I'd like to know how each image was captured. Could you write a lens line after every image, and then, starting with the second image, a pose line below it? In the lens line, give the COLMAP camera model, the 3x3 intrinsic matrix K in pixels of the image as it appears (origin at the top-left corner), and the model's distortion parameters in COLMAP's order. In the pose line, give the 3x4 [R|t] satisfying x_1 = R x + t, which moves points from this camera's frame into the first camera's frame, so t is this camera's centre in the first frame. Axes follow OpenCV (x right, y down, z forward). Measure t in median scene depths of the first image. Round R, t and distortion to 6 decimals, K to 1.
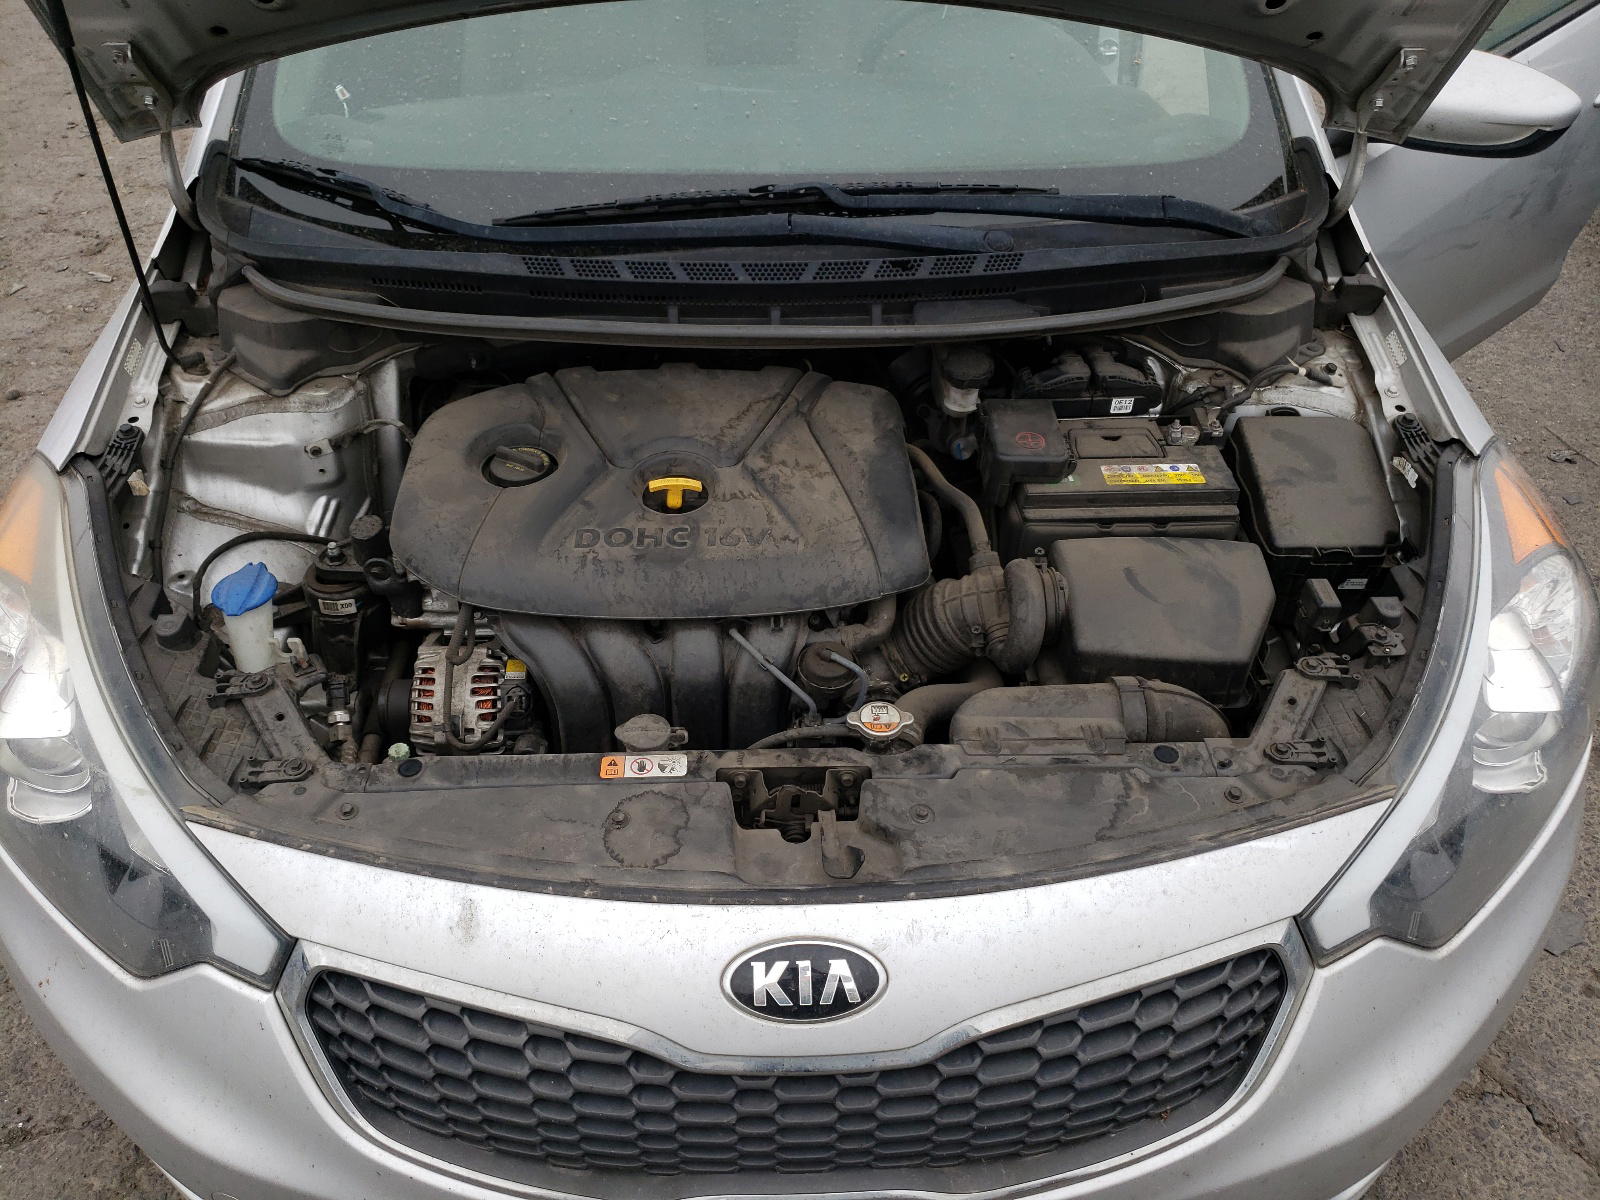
lens RADIAL K [[1228.4, 0, 800.0], [0, 1228.4, 600.0], [0, 0, 1]] dist [0.026221, -0.001287]
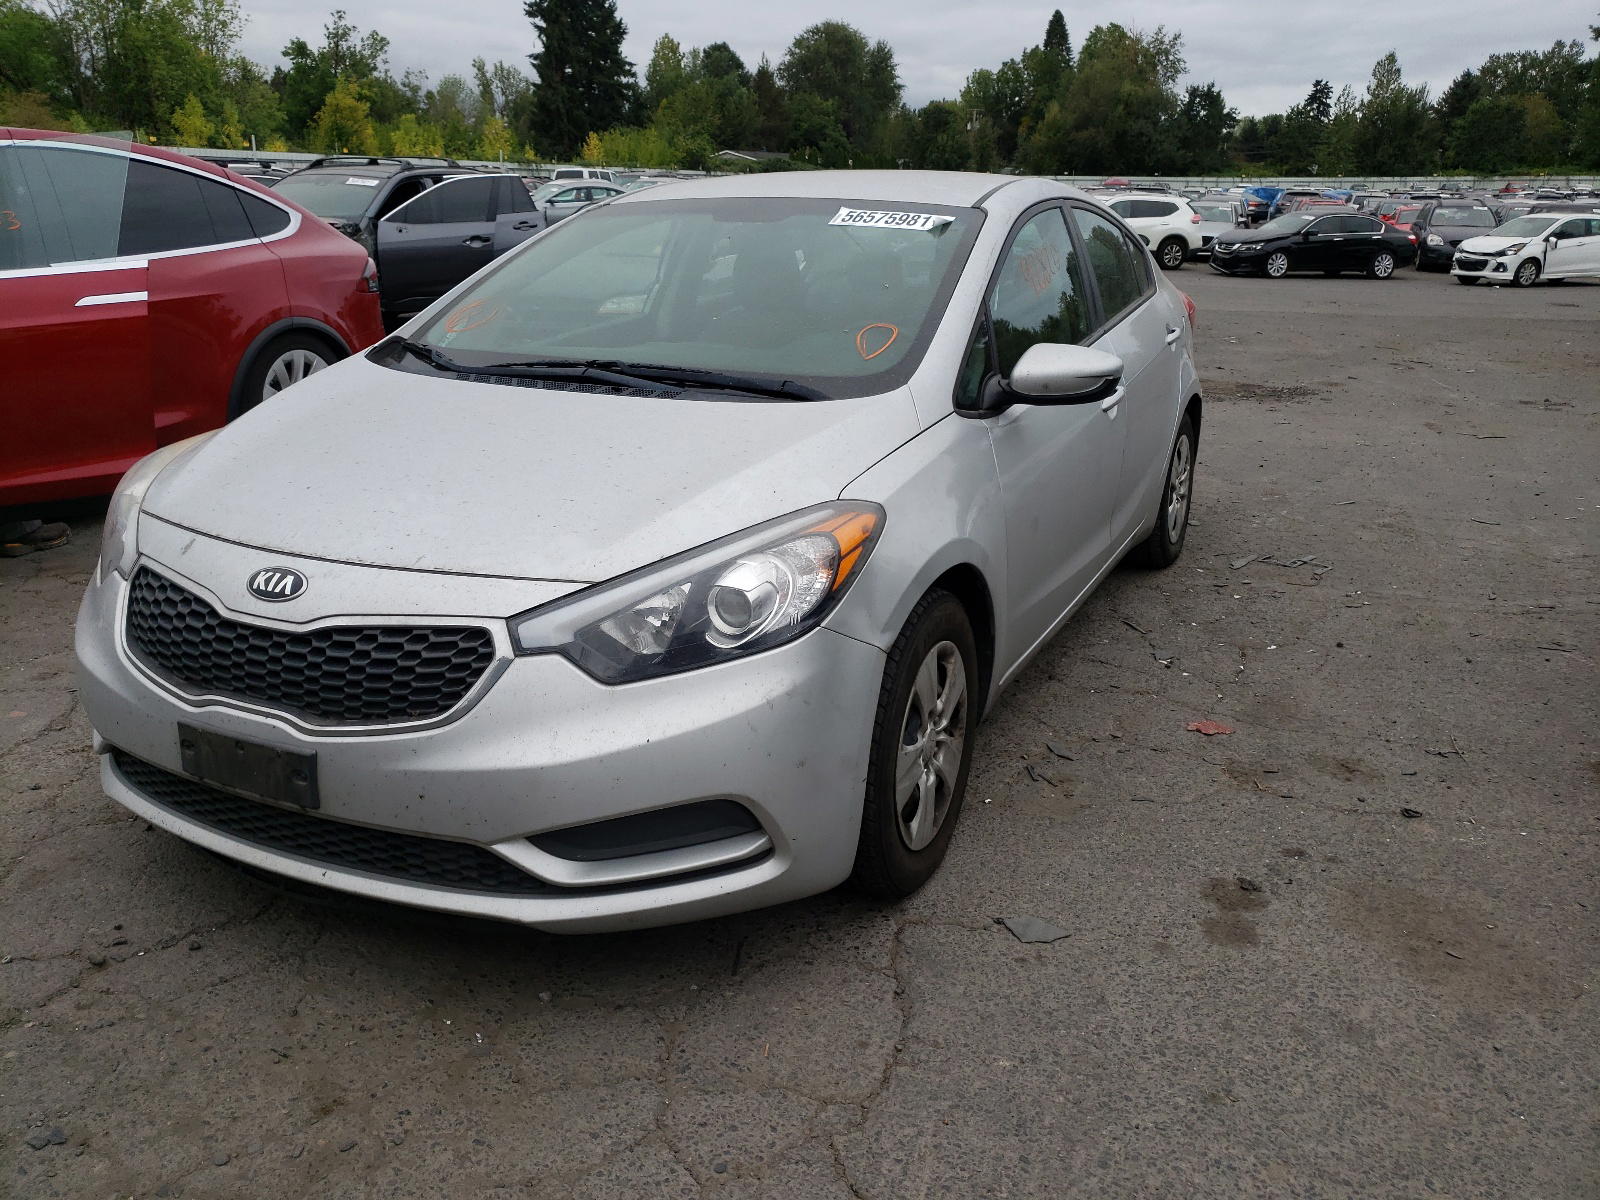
lens RADIAL K [[1228.4, 0, 800.0], [0, 1228.4, 600.0], [0, 0, 1]] dist [0.026221, -0.001287]
pose [[0.880430, 0.145487, -0.451305, 1.705238], [-0.309175, 0.897762, -0.313744, 0.700444], [0.359519, 0.415762, 0.835397, -0.419391]]
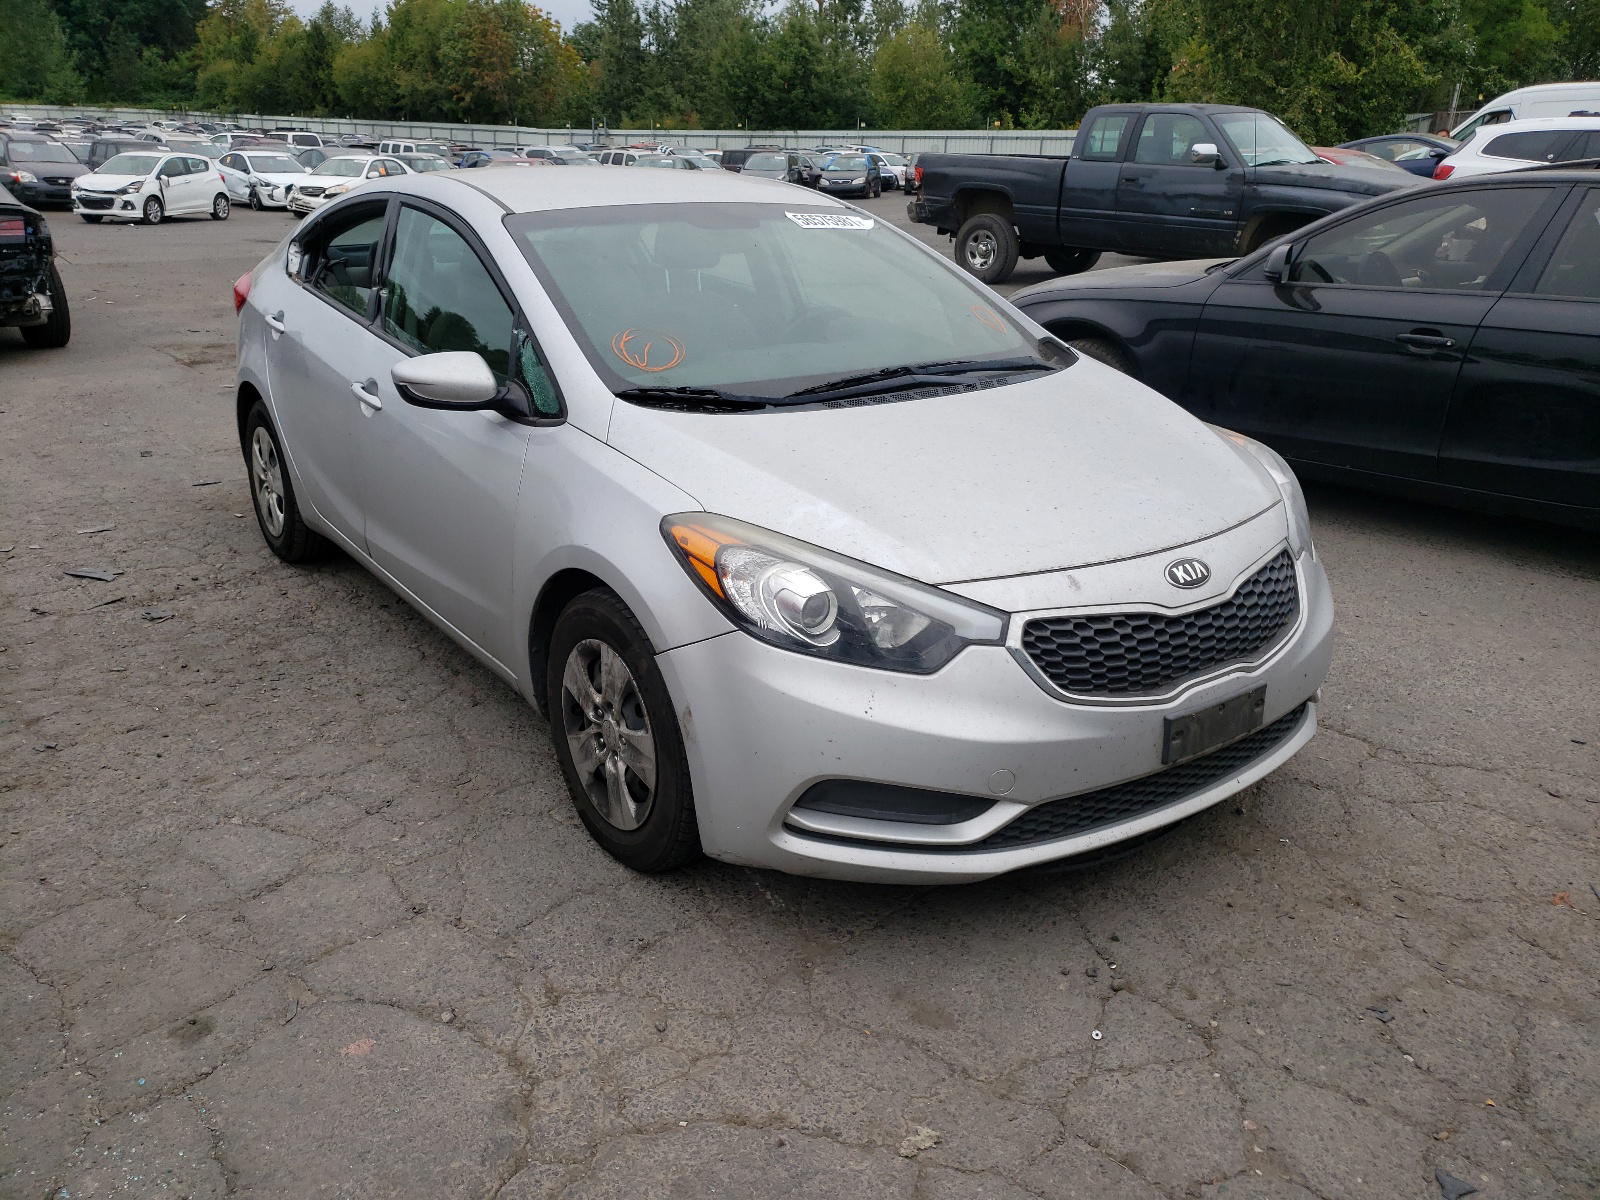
lens RADIAL K [[1228.4, 0, 800.0], [0, 1228.4, 600.0], [0, 0, 1]] dist [0.026221, -0.001287]
pose [[0.828519, -0.185574, 0.528316, -1.933816], [0.355414, 0.903356, -0.240060, 0.660781], [-0.432709, 0.386665, 0.814404, -0.658507]]
